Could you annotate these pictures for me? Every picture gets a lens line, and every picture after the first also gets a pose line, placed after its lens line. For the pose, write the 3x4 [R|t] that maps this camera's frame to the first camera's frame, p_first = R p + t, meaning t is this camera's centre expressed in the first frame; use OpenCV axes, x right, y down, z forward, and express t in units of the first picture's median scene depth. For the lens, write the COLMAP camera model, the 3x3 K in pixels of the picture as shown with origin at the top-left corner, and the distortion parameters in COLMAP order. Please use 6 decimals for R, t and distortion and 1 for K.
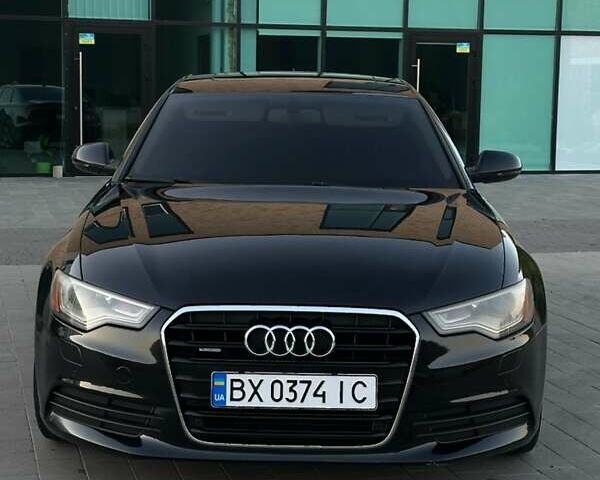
lens RADIAL K [[1228.1, 0, 270.2], [0, 1228.1, 239.2], [0, 0, 1]] dist [0.198835, -0.135395]
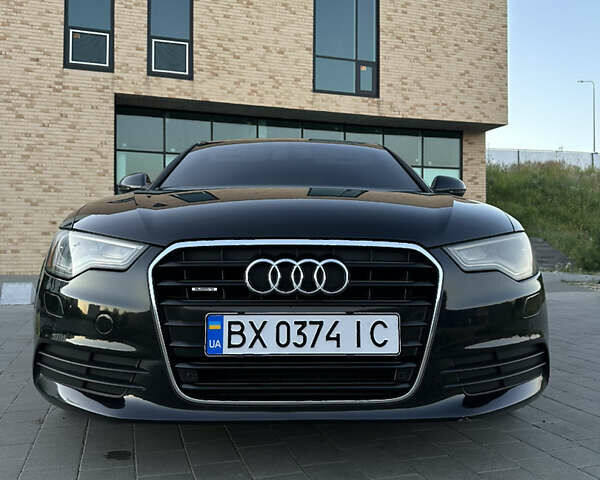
lens RADIAL K [[571.1, 0, 300.0], [0, 571.1, 240.0], [0, 0, 1]] dist [0.145703, -0.278608]
pose [[0.998900, -0.010986, 0.045594, -0.000113], [0.017423, 0.989531, -0.143268, 0.114272], [-0.043543, 0.143905, 0.988633, 0.592086]]
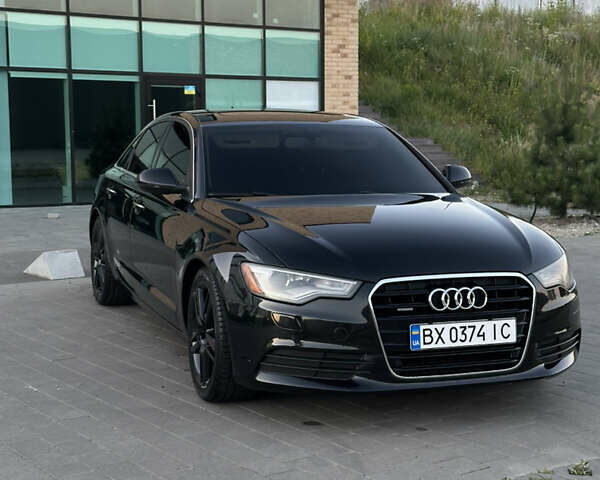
lens RADIAL K [[1165.7, 0, 300.0], [0, 1165.7, 240.0], [0, 0, 1]] dist [0.008831, 1.854559]
pose [[0.933035, -0.051622, 0.356062, -0.613476], [0.060661, 0.998057, -0.014259, 0.024277], [-0.354634, 0.034903, 0.934353, -0.172454]]
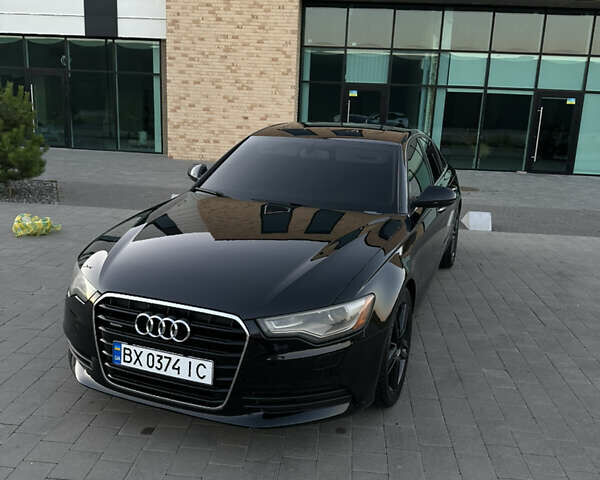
lens RADIAL K [[571.1, 0, 300.0], [0, 571.1, 240.0], [0, 0, 1]] dist [0.145703, -0.278608]
pose [[0.939922, 0.102625, -0.325598, 0.368795], [-0.071265, 0.991718, 0.106853, -0.098714], [0.333867, -0.077230, 0.939451, 0.432622]]
